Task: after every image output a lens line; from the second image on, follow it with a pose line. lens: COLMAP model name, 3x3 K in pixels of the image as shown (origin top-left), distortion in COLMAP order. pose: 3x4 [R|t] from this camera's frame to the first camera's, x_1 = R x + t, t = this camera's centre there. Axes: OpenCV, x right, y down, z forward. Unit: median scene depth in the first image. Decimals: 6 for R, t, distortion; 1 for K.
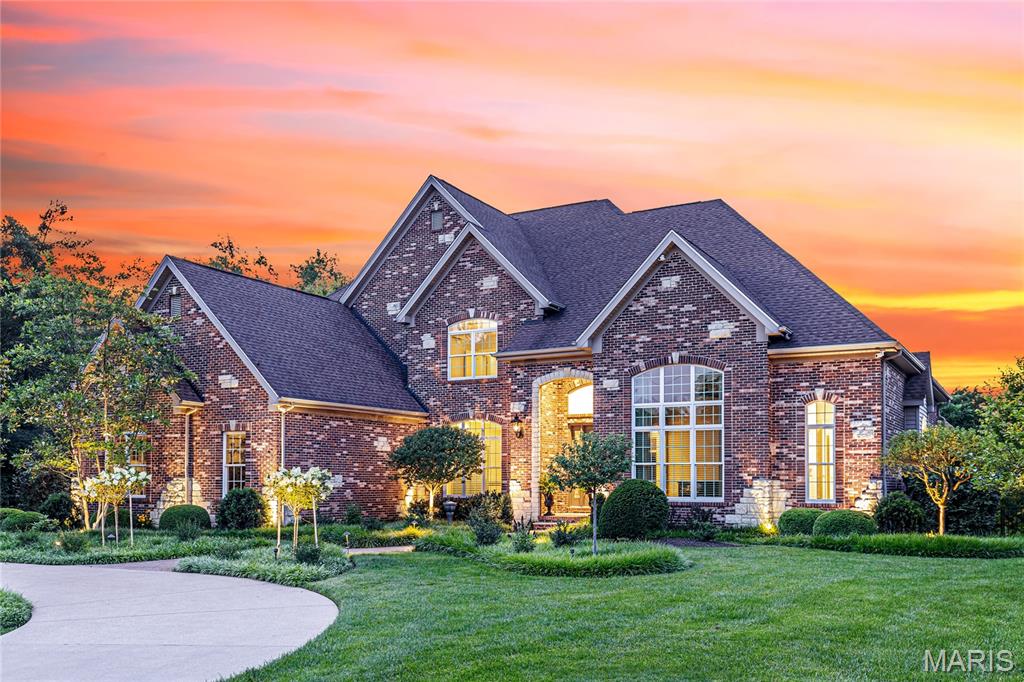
lens RADIAL K [[891.8, 0, 512.0], [0, 891.8, 341.0], [0, 0, 1]] dist [0.001756, 0.012761]
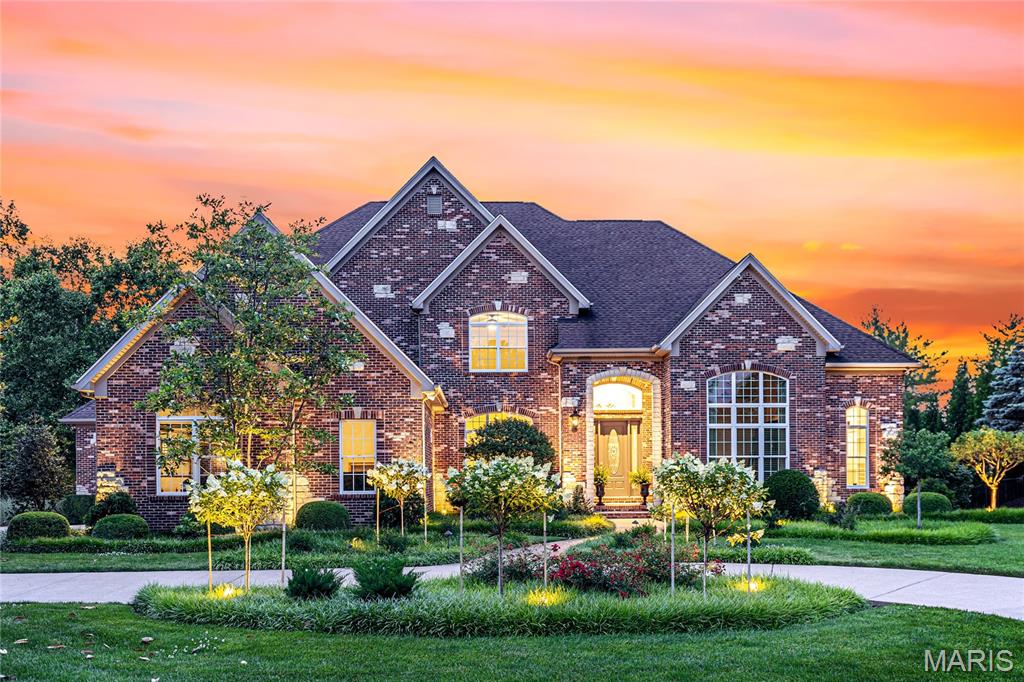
lens RADIAL K [[919.5, 0, 511.9], [0, 919.5, 344.5], [0, 0, 1]] dist [0.002444, 0.000387]
pose [[0.862243, 0.064666, 0.502350, -0.664226], [-0.070809, 0.997466, -0.006862, 0.021813], [-0.501521, -0.029654, 0.864637, 0.124170]]
